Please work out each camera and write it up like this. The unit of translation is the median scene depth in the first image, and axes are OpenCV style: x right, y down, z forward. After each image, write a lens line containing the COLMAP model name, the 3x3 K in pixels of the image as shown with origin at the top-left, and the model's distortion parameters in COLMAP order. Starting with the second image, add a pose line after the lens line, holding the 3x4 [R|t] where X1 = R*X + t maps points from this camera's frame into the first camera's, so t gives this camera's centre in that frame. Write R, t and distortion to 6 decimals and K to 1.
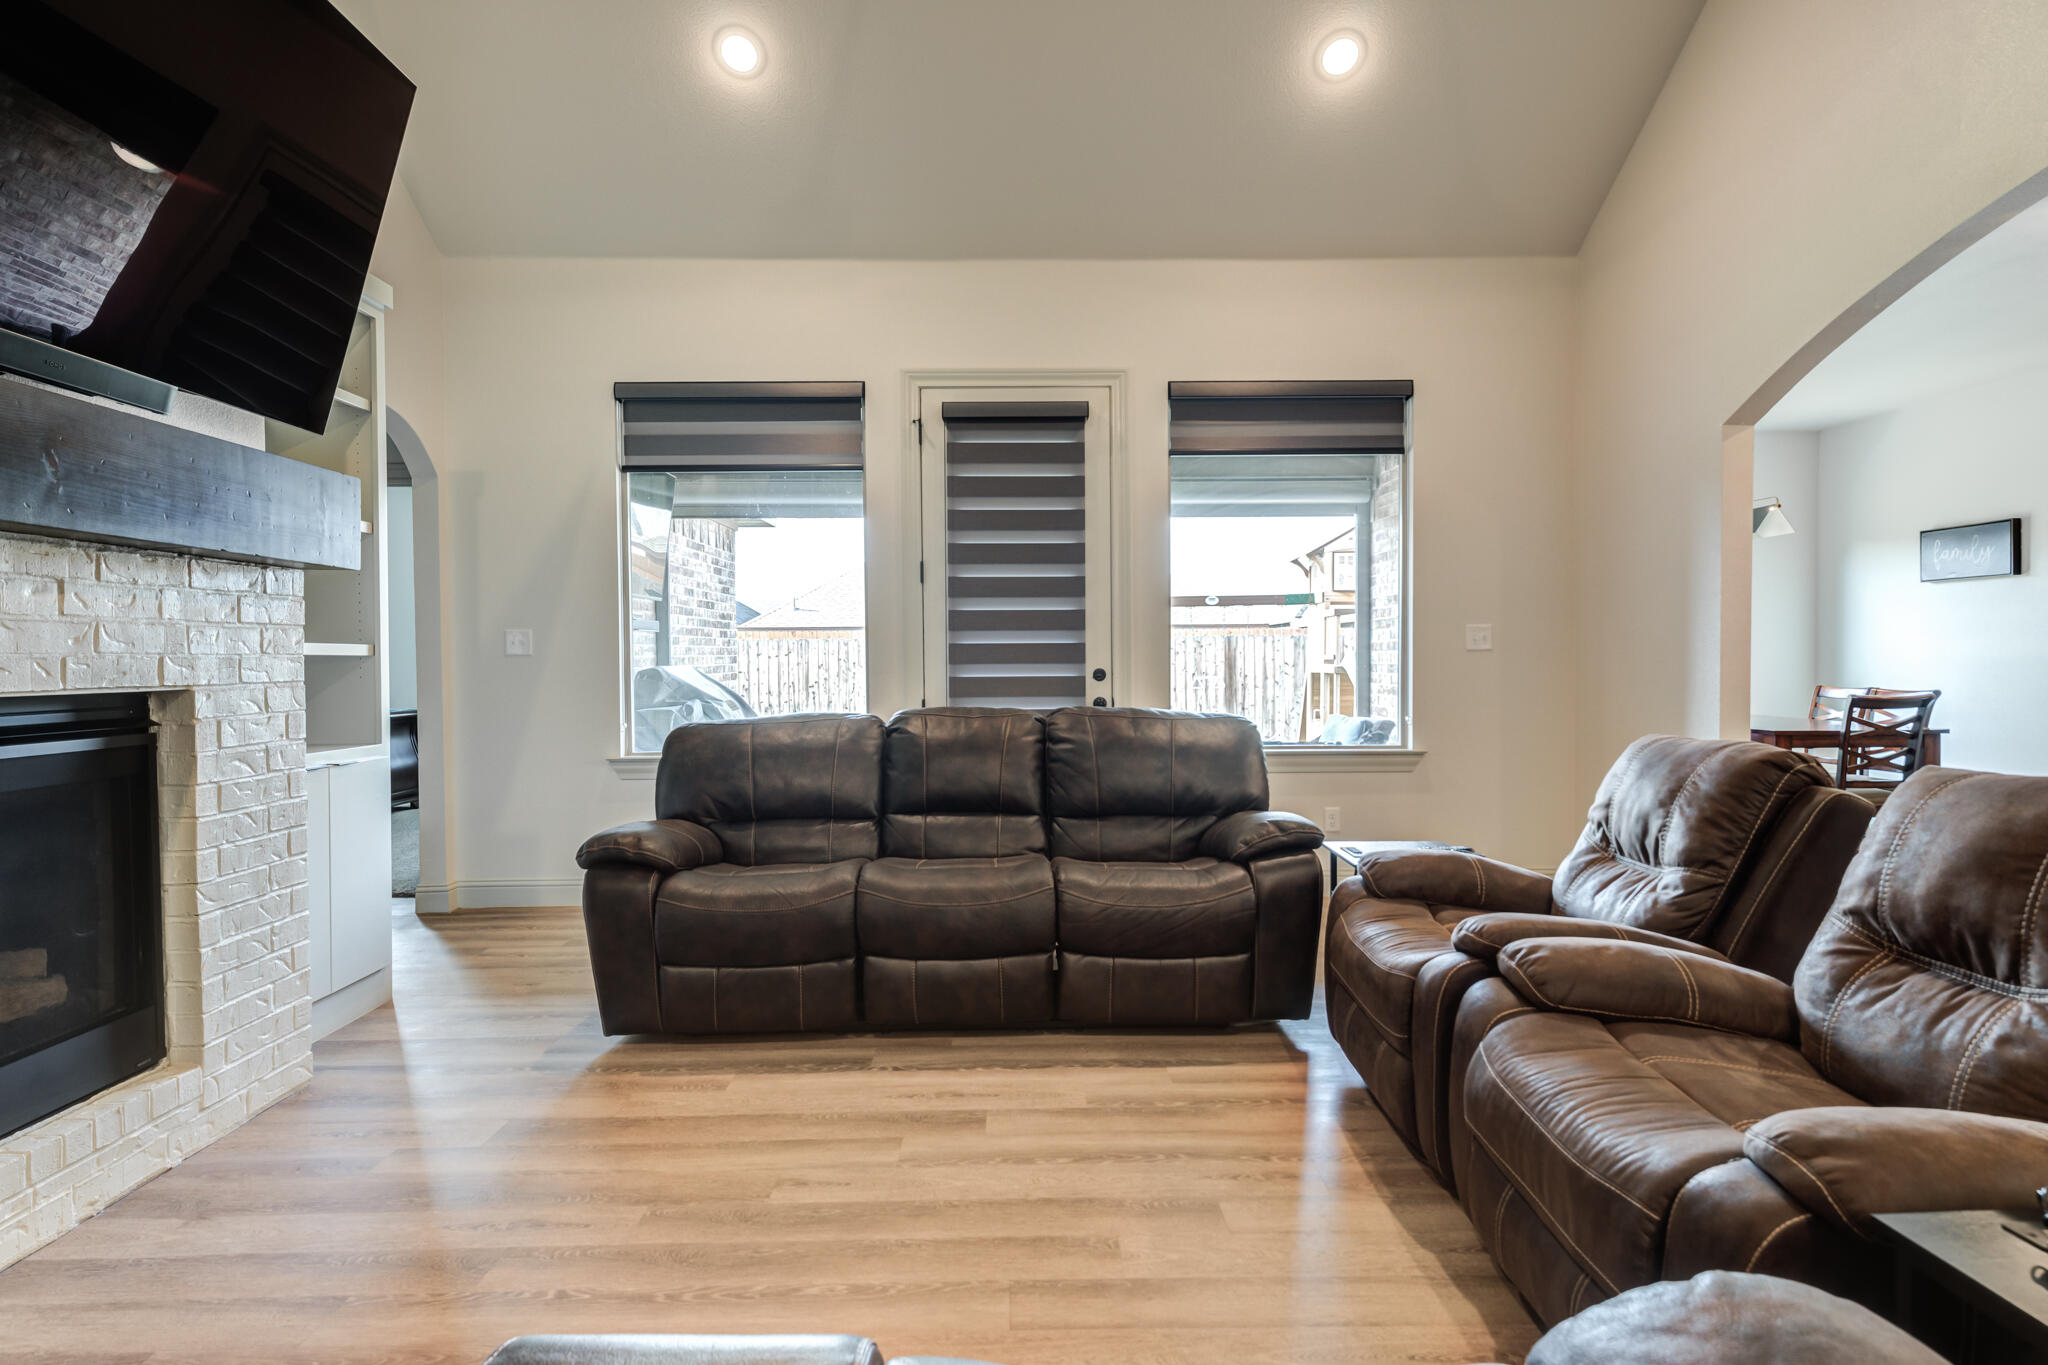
lens RADIAL K [[1035.2, 0, 1024.0], [0, 1035.2, 682.5], [0, 0, 1]] dist [0.012049, 0.000081]
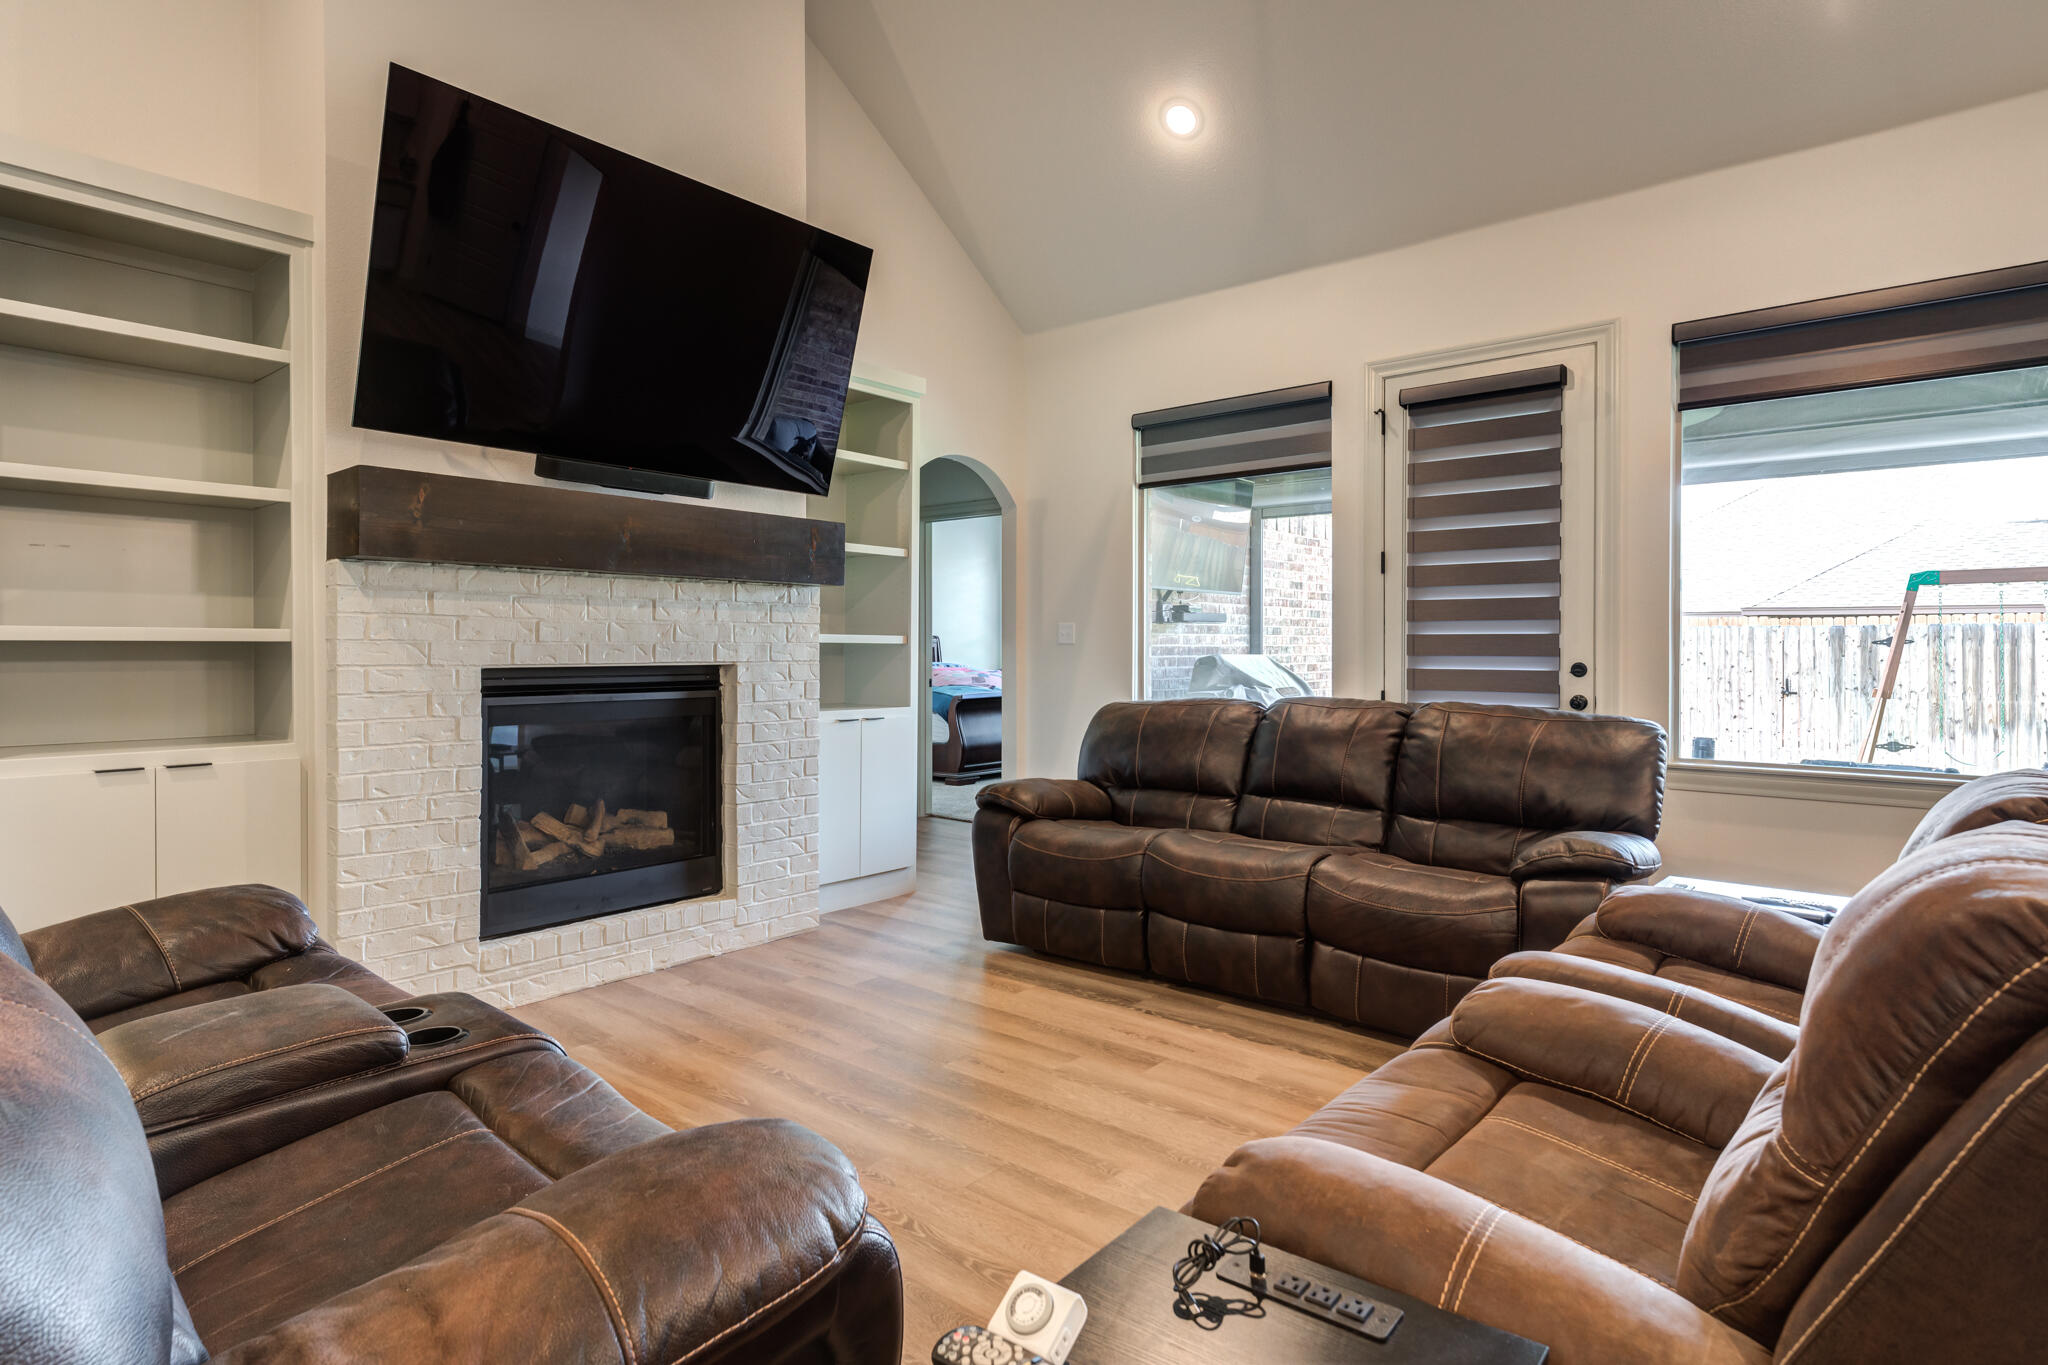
lens RADIAL K [[1053.3, 0, 1080.0], [0, 1053.3, 654.5], [0, 0, 1]] dist [0.025340, -0.000137]
pose [[0.777308, 0.012871, -0.628988, 0.421400], [-0.023195, 0.999697, -0.008208, -0.004634], [0.628692, 0.020970, 0.777372, 0.039827]]
